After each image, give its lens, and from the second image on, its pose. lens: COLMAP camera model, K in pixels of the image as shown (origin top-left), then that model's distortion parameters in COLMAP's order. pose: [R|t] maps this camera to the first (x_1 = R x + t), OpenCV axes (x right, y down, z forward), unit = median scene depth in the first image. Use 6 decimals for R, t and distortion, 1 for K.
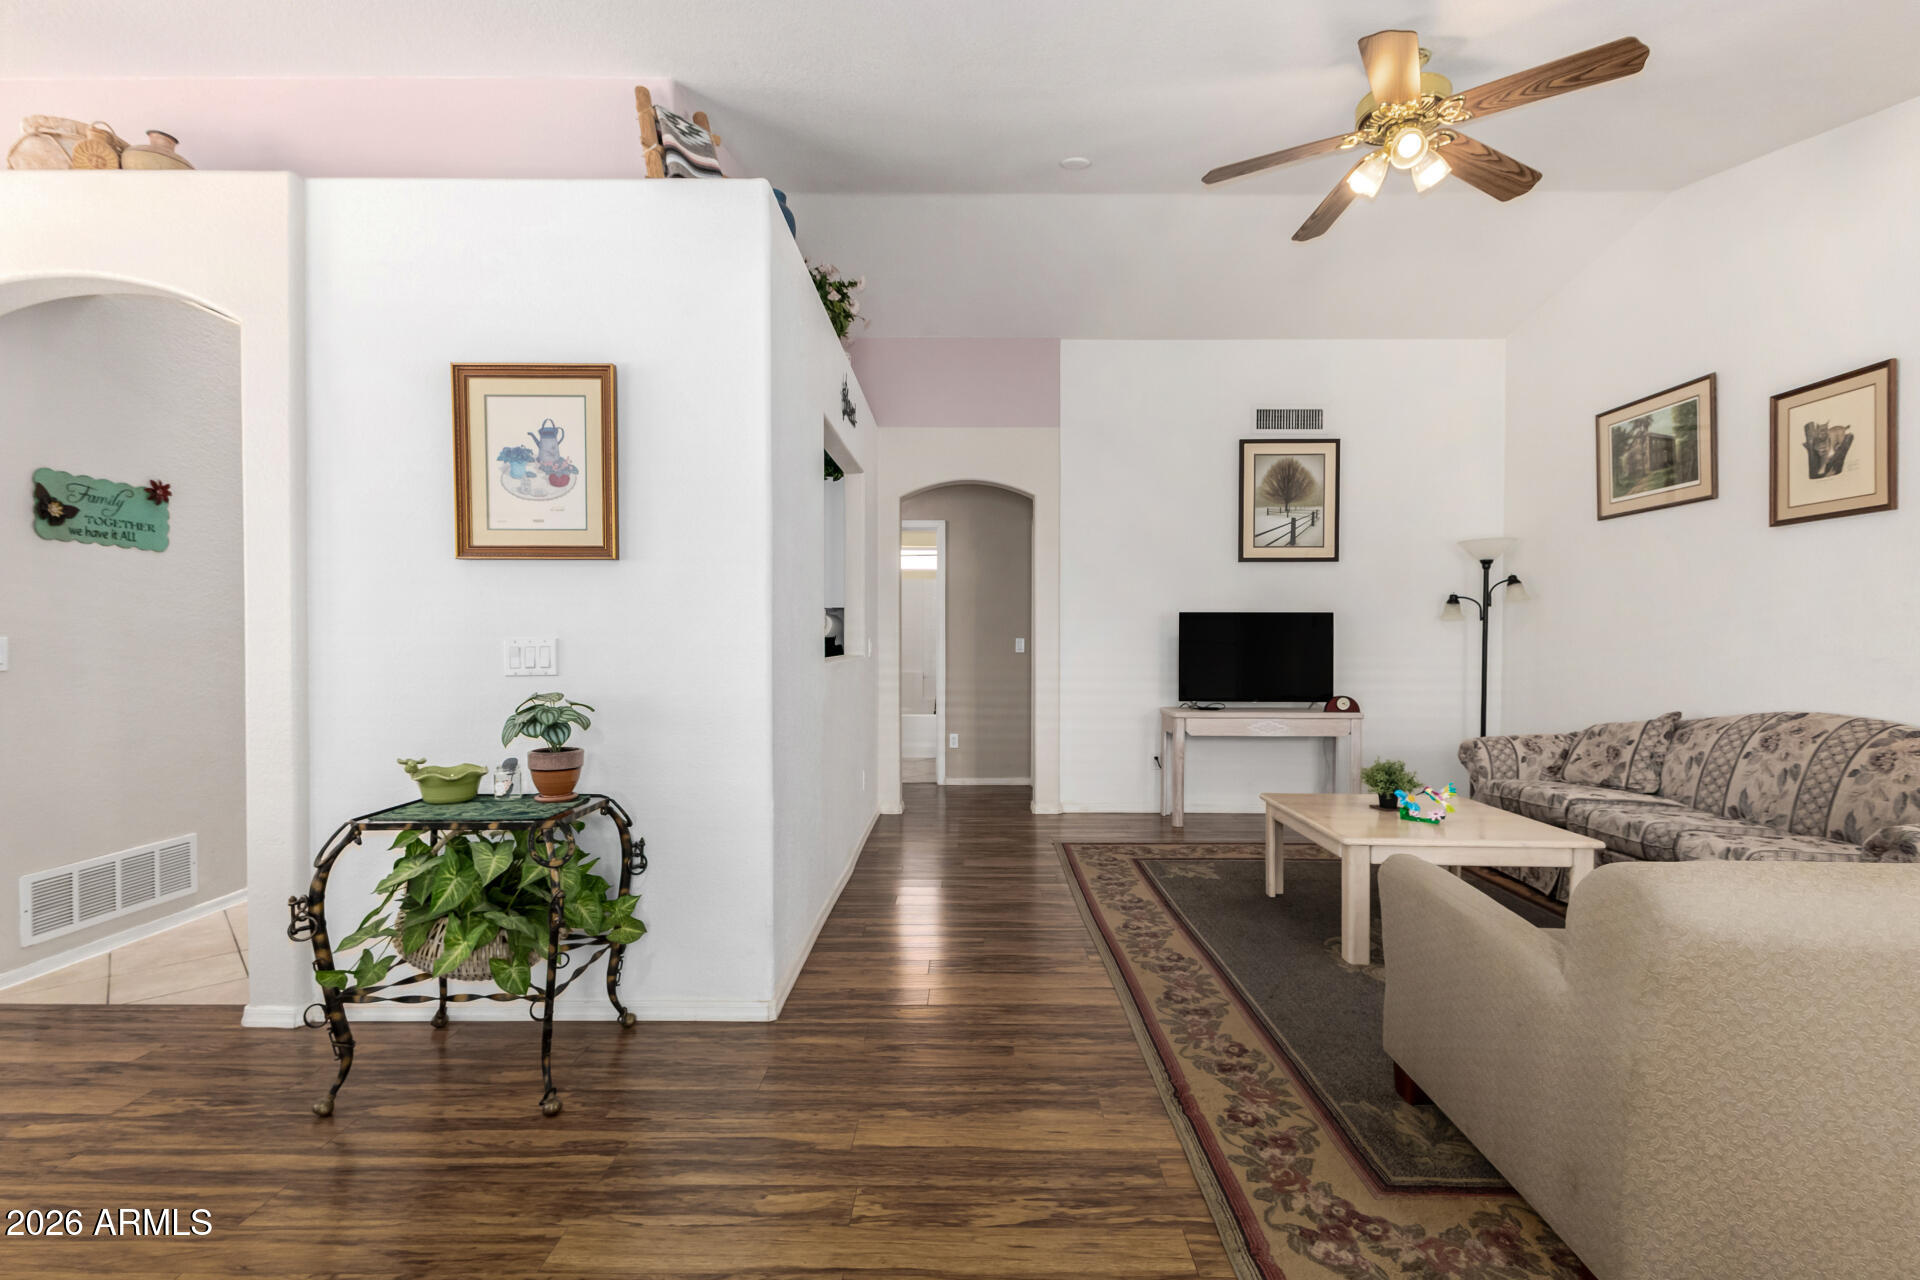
lens RADIAL K [[825.7, 0, 961.5], [0, 825.7, 651.1], [0, 0, 1]] dist [-0.004330, -0.000688]
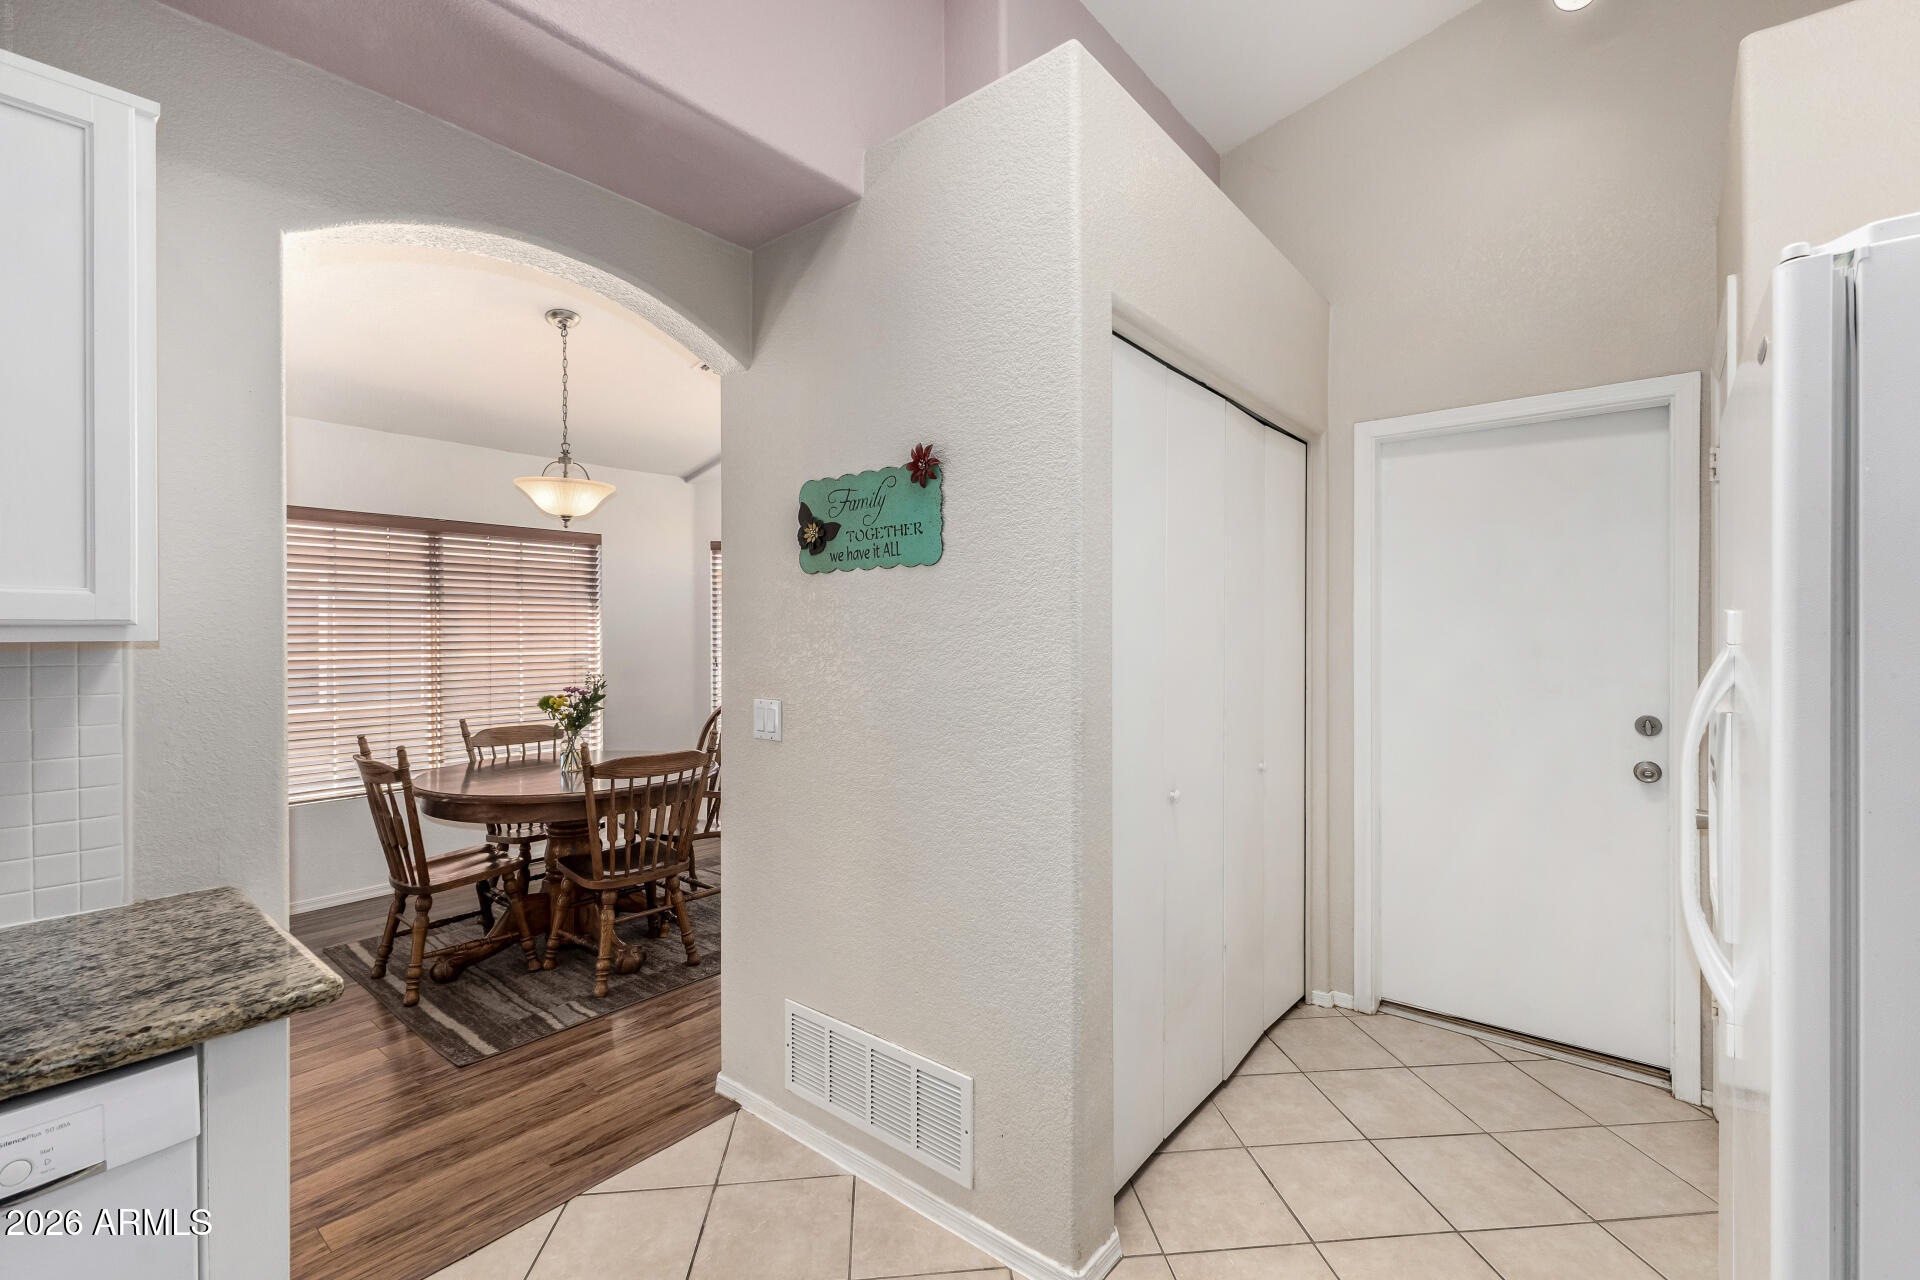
lens RADIAL K [[825.7, 0, 974.0], [0, 825.7, 630.2], [0, 0, 1]] dist [-0.004330, -0.000688]
pose [[-0.629806, -0.006894, -0.776722, -0.551563], [-0.009490, 0.999954, -0.001180, -0.075840], [0.776694, 0.006627, -0.629843, 1.434870]]
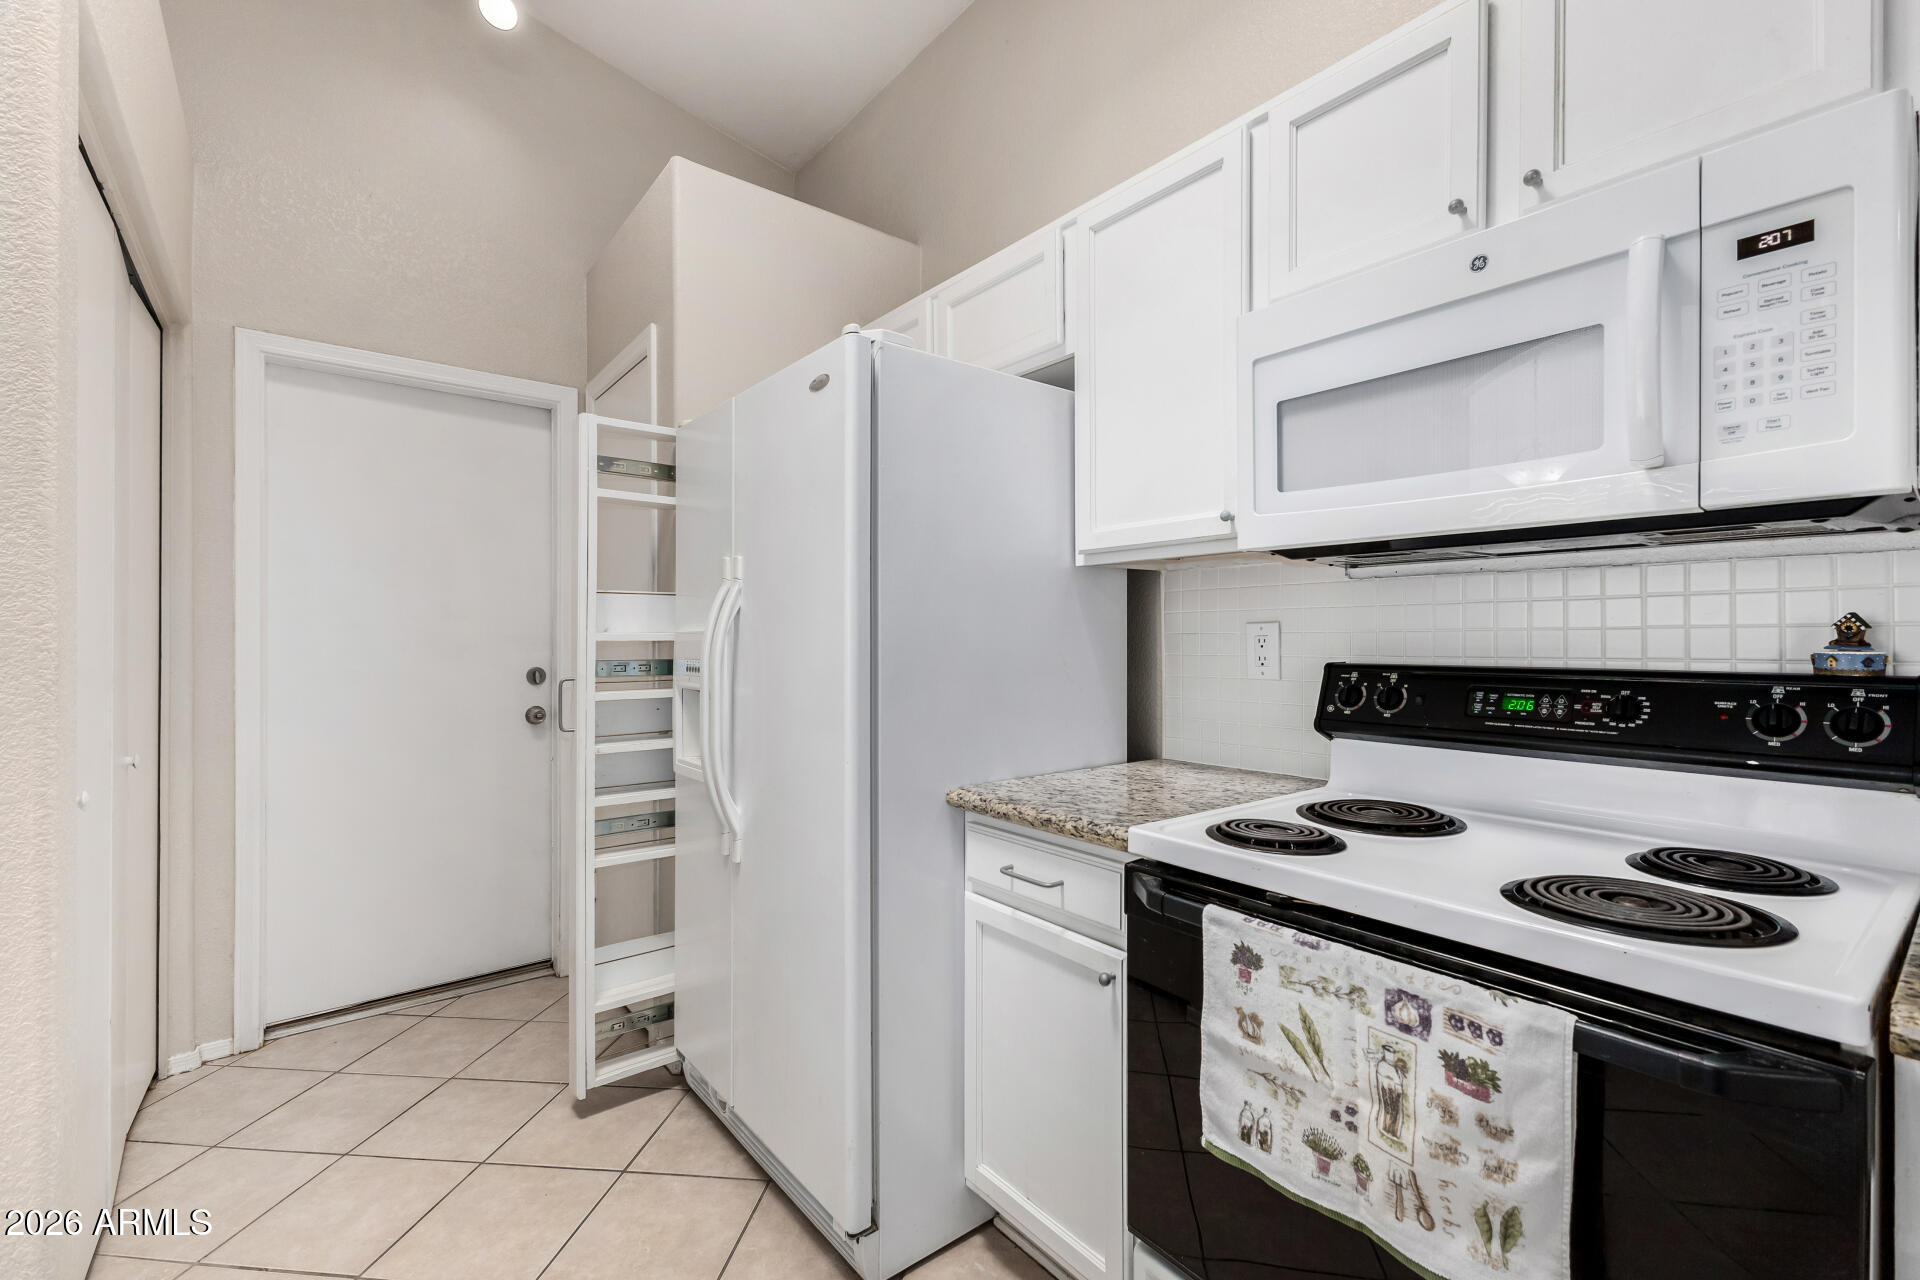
lens RADIAL K [[825.7, 0, 959.9], [0, 825.7, 648.6], [0, 0, 1]] dist [-0.004330, -0.000688]
pose [[0.645540, -0.001239, -0.763726, -0.548563], [-0.002565, 0.999990, -0.003791, -0.034735], [0.763722, 0.004406, 0.645530, 1.264198]]
